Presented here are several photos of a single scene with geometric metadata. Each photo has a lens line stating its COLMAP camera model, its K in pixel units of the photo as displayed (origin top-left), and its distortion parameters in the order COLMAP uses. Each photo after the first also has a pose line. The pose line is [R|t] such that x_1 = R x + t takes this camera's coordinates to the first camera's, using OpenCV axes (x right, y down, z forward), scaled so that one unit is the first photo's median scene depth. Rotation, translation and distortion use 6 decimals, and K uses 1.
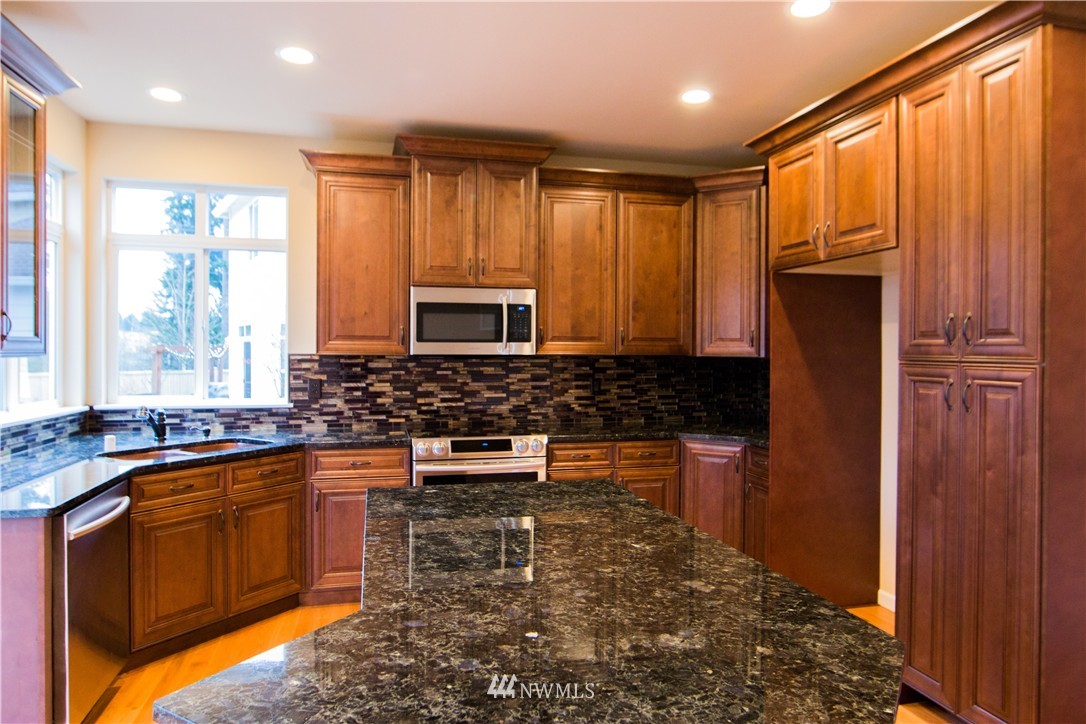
lens RADIAL K [[714.0, 0, 542.0], [0, 714.0, 353.5], [0, 0, 1]] dist [-0.010686, 0.002195]
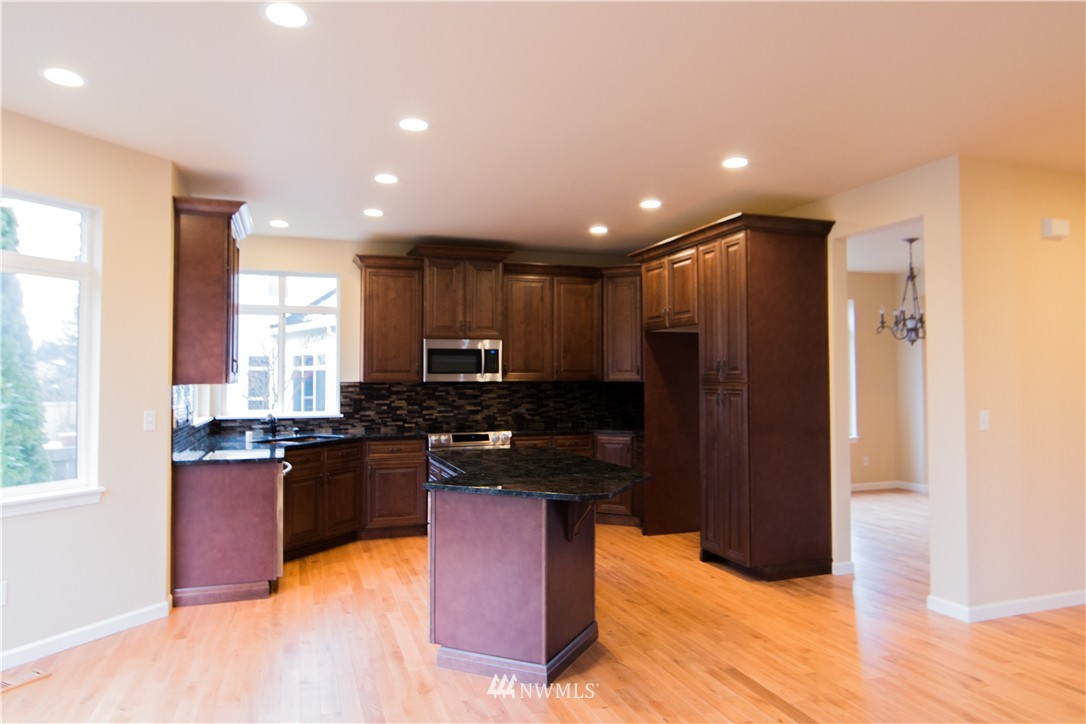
lens RADIAL K [[714.0, 0, 545.0], [0, 714.0, 362.6], [0, 0, 1]] dist [-0.010686, 0.002195]
pose [[0.995099, -0.005085, 0.098757, -0.072546], [0.007655, 0.999641, -0.025657, 0.001976], [-0.098591, 0.026288, 0.994781, -0.593938]]
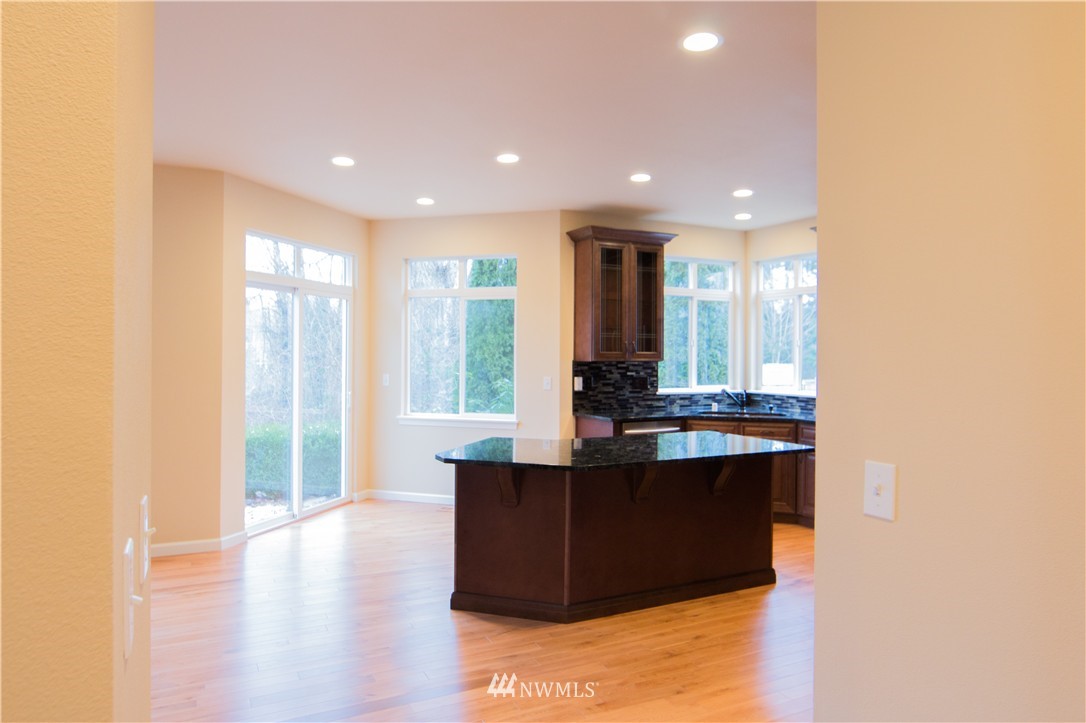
lens RADIAL K [[714.0, 0, 547.8], [0, 714.0, 358.7], [0, 0, 1]] dist [-0.010686, 0.002195]
pose [[0.211101, 0.004242, -0.977455, 0.995273], [-0.012527, 0.999920, 0.001634, -0.001901], [0.977384, 0.011900, 0.211137, 0.132238]]
